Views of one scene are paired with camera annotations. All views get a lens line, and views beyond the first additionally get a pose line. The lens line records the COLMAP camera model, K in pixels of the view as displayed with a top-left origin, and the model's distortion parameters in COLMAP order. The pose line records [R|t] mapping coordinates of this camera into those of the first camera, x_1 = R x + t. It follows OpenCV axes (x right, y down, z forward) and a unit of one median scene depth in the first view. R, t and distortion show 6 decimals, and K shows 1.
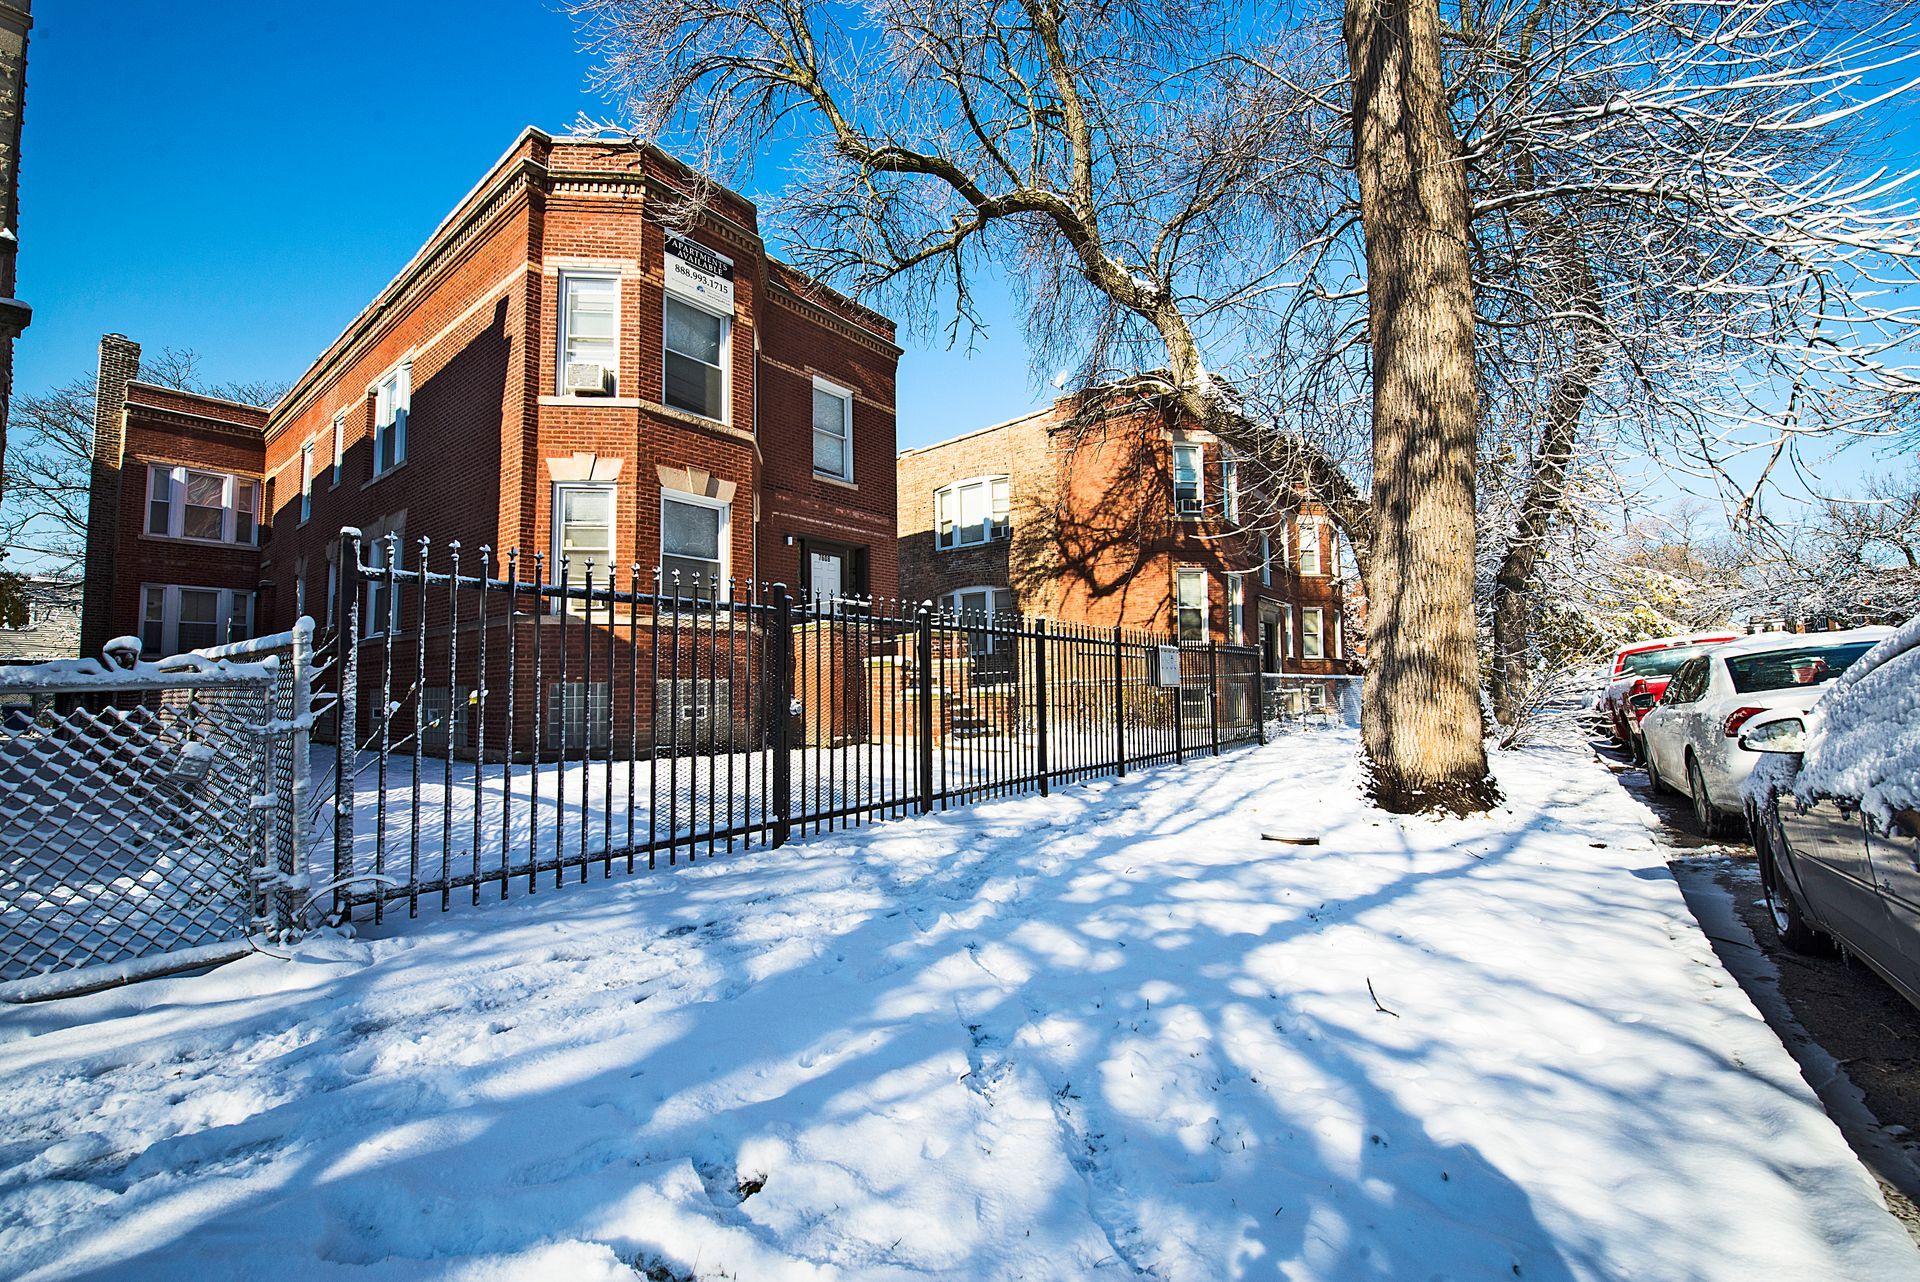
lens RADIAL K [[765.4, 0, 951.5], [0, 765.4, 639.9], [0, 0, 1]] dist [-0.013191, -0.003791]
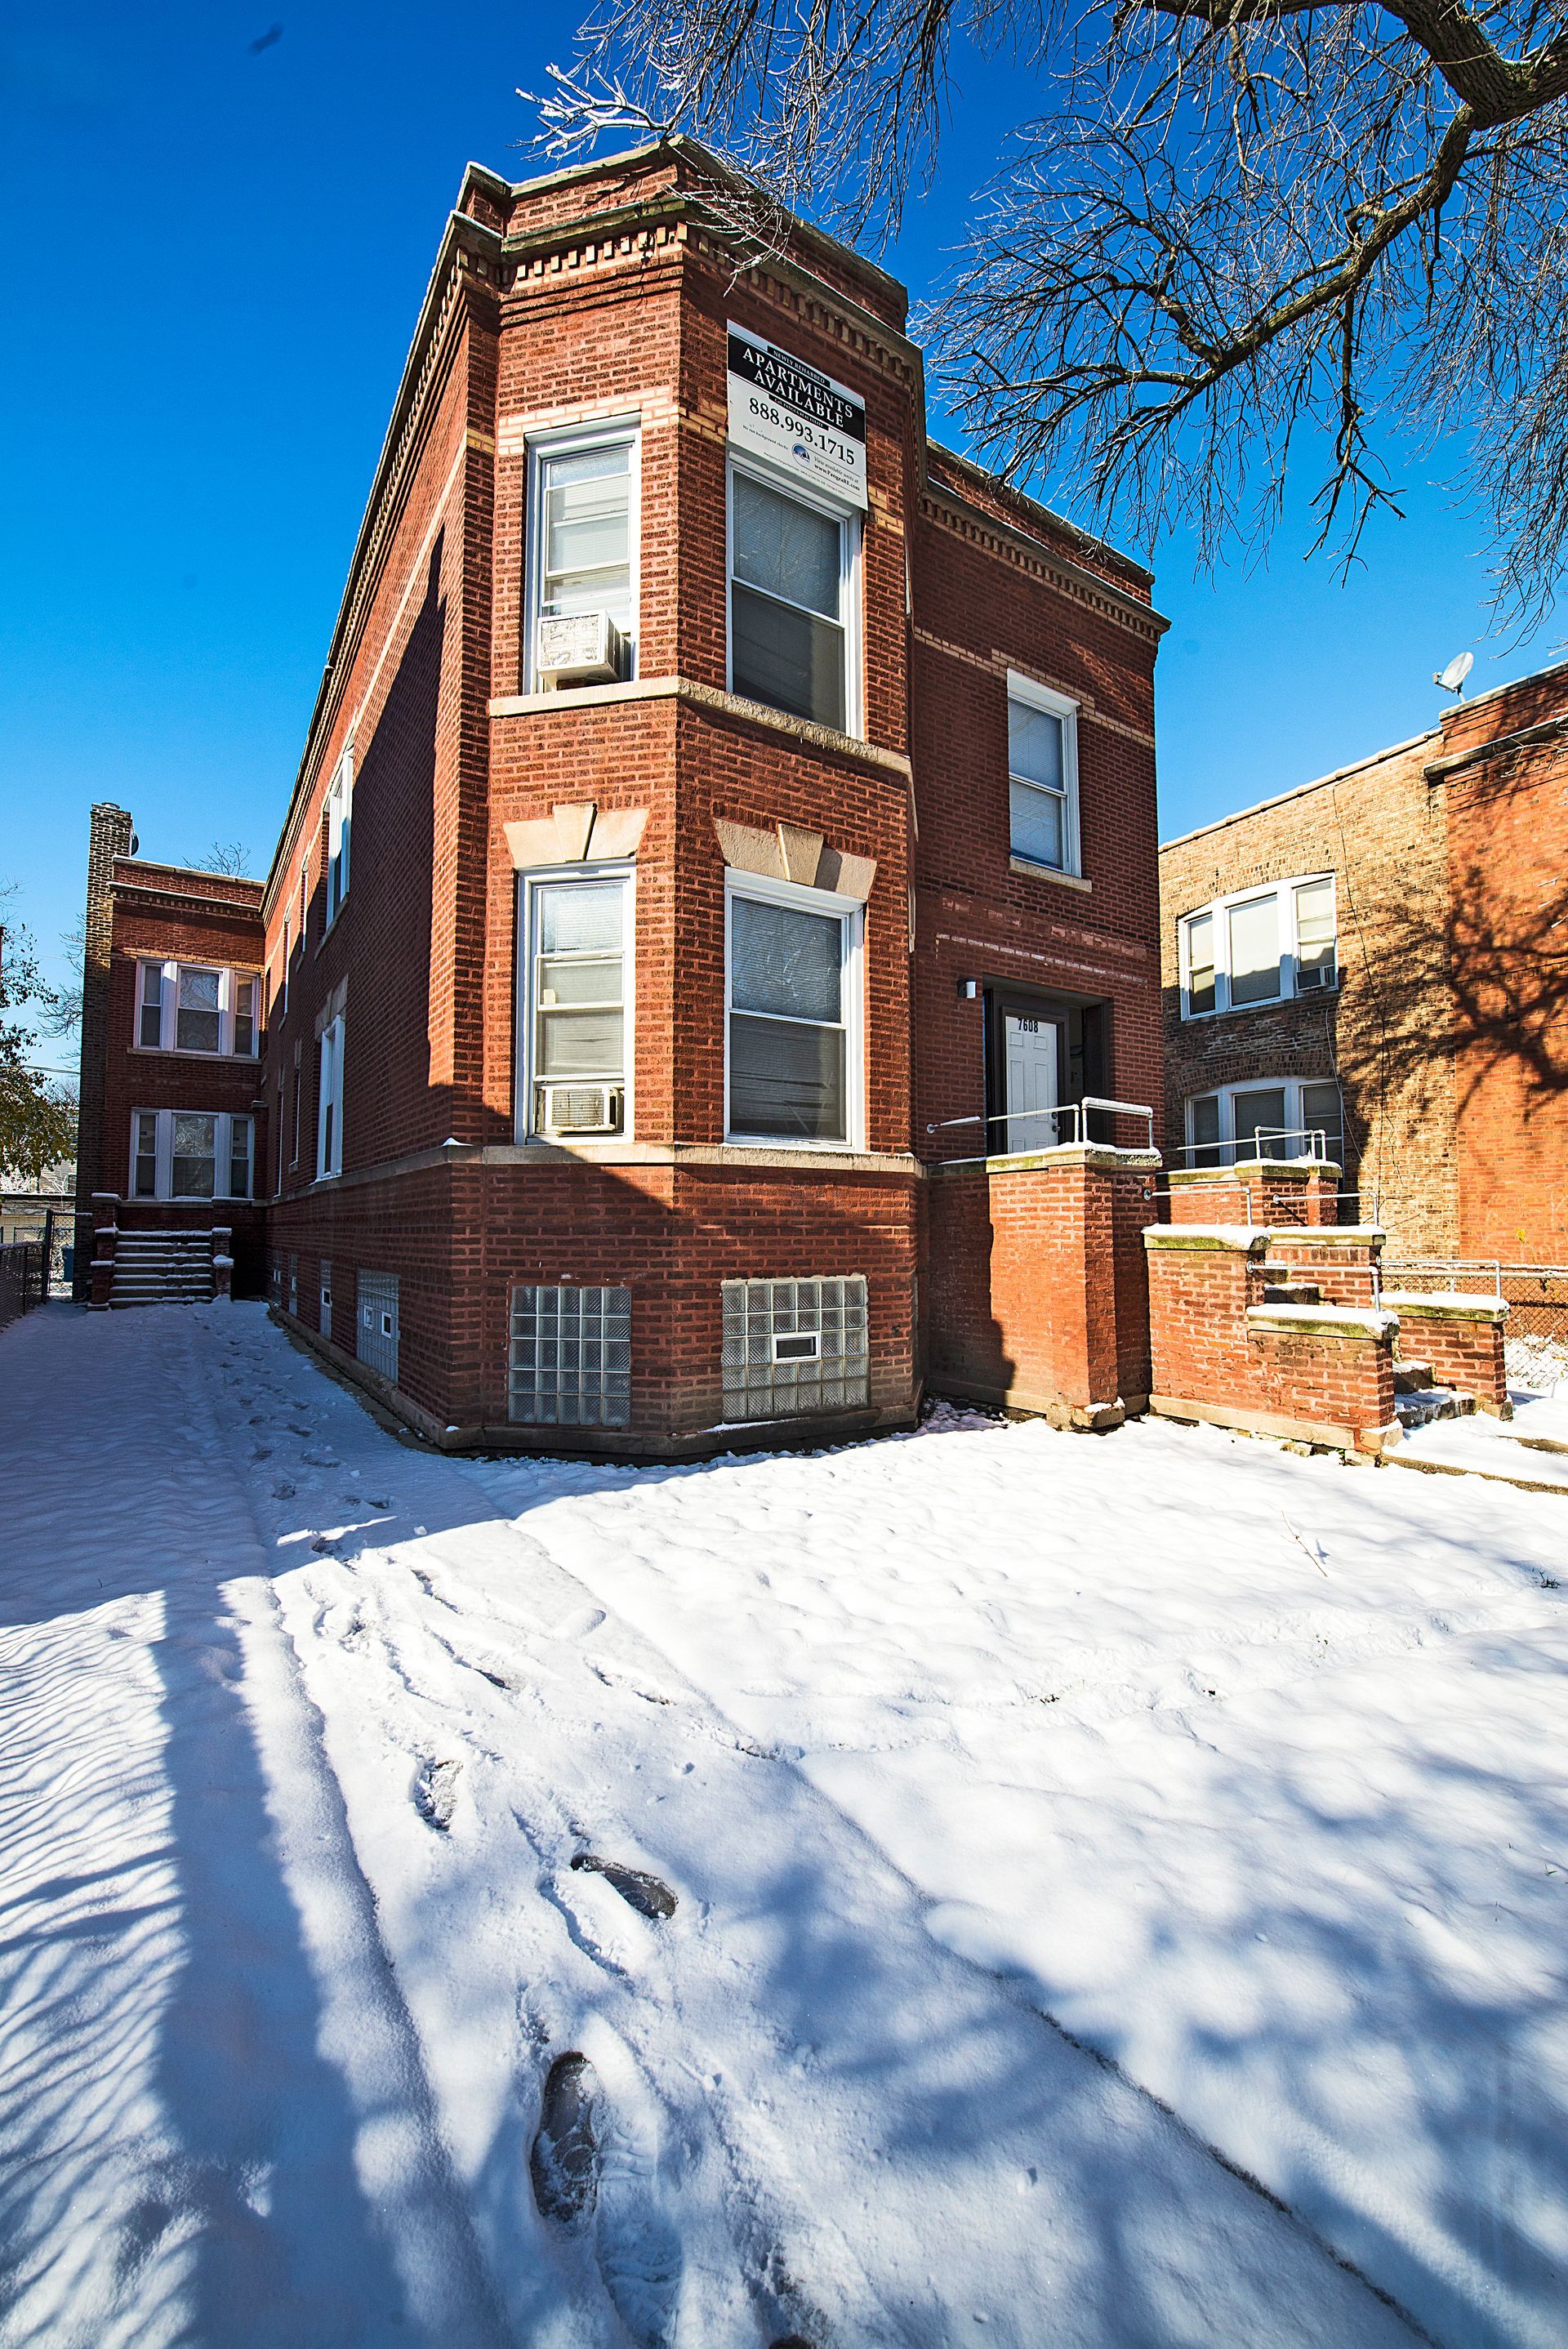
lens RADIAL K [[936.4, 0, 782.0], [0, 936.4, 1182.3], [0, 0, 1]] dist [-0.013191, -0.003791]
pose [[0.946120, -0.000027, -0.323818, -0.156702], [0.006599, 0.999794, 0.019195, -0.017625], [0.323750, -0.020298, 0.945925, 0.450122]]
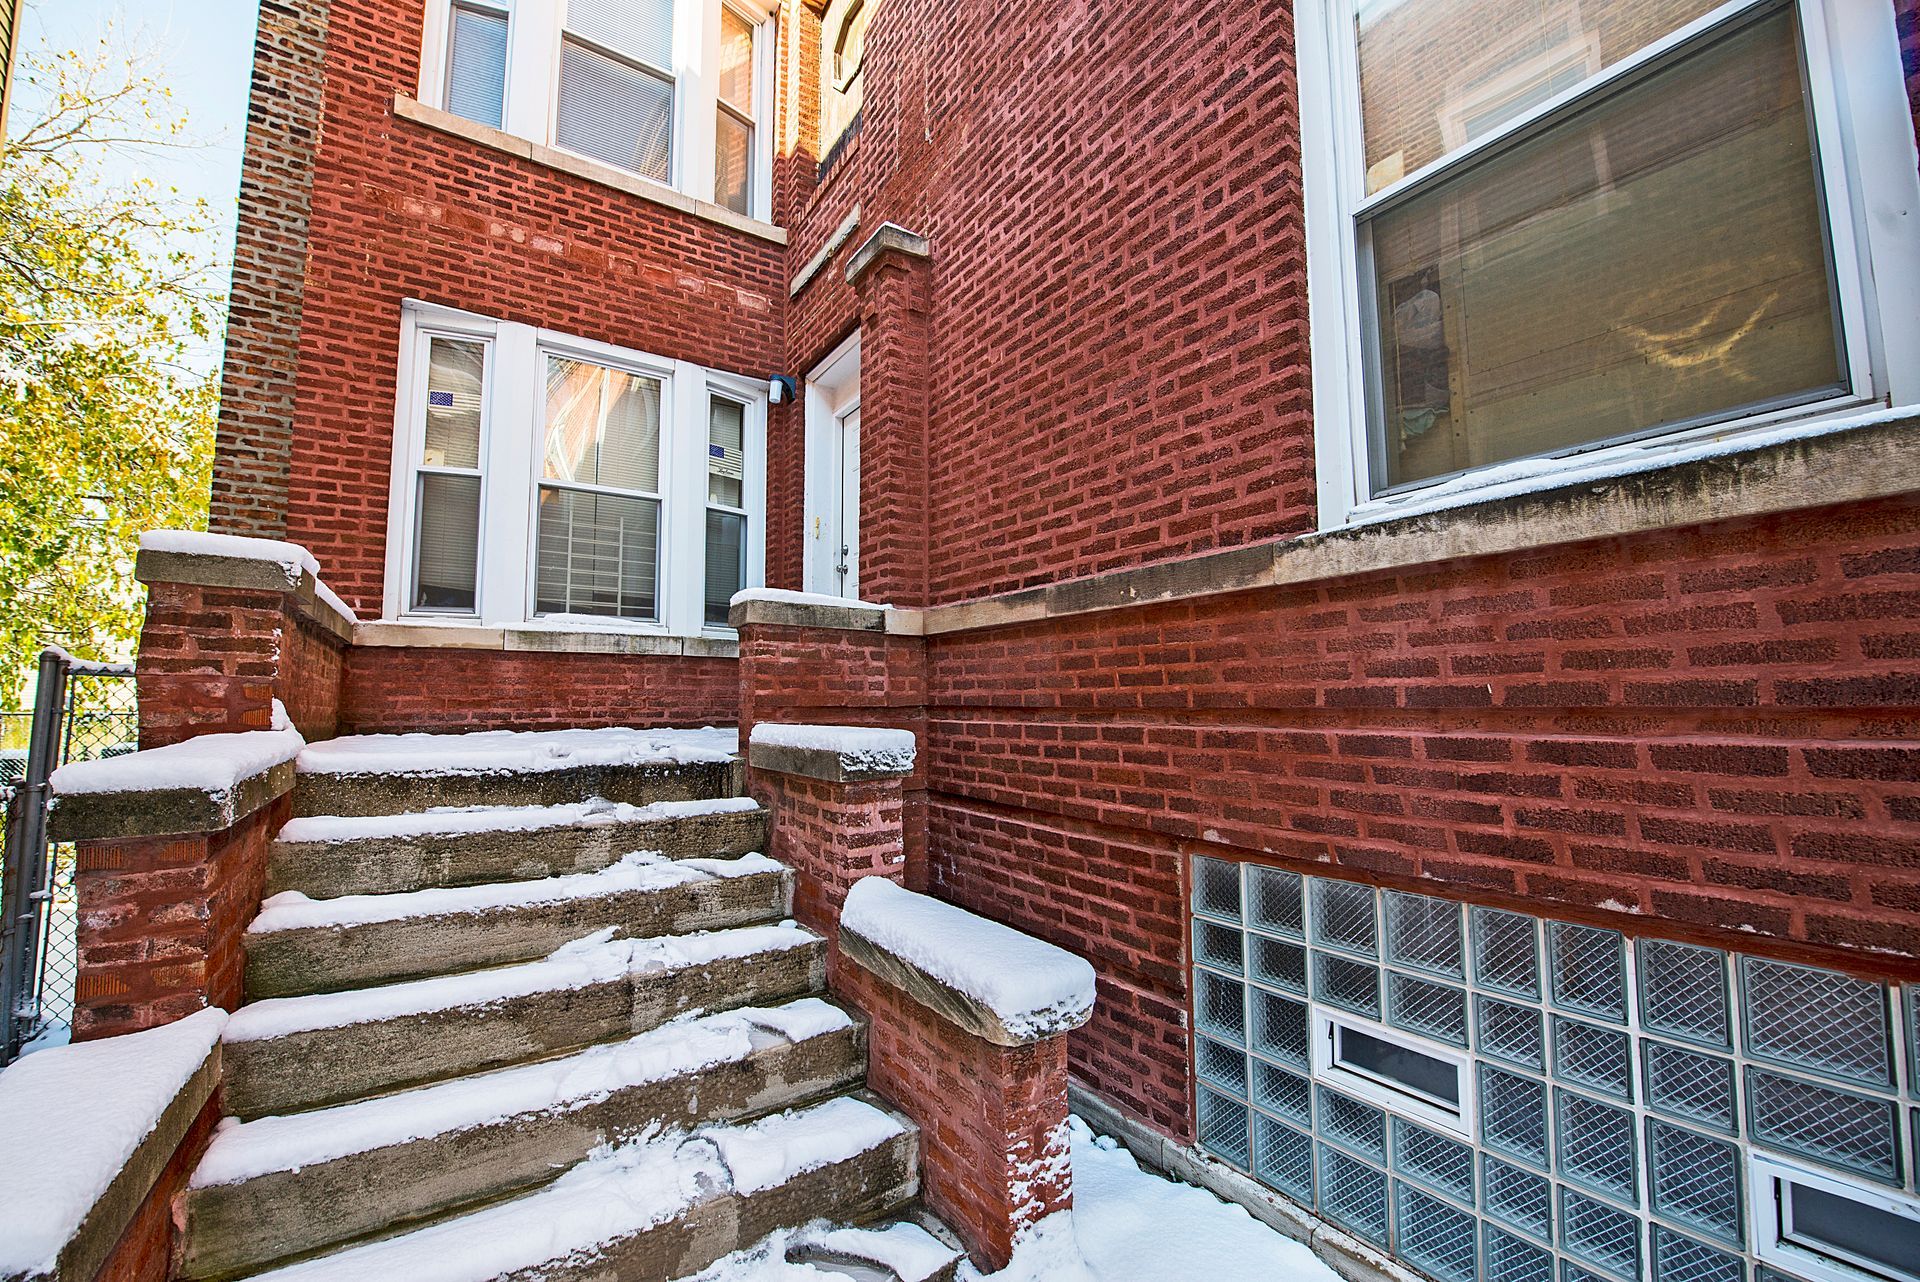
lens RADIAL K [[784.1, 0, 954.9], [0, 784.1, 638.5], [0, 0, 1]] dist [-0.014303, -0.003379]
pose [[0.950491, -0.020319, -0.310087, -1.361592], [0.013345, 0.999608, -0.024594, 0.055443], [0.310465, 0.019238, 0.950390, 1.328915]]
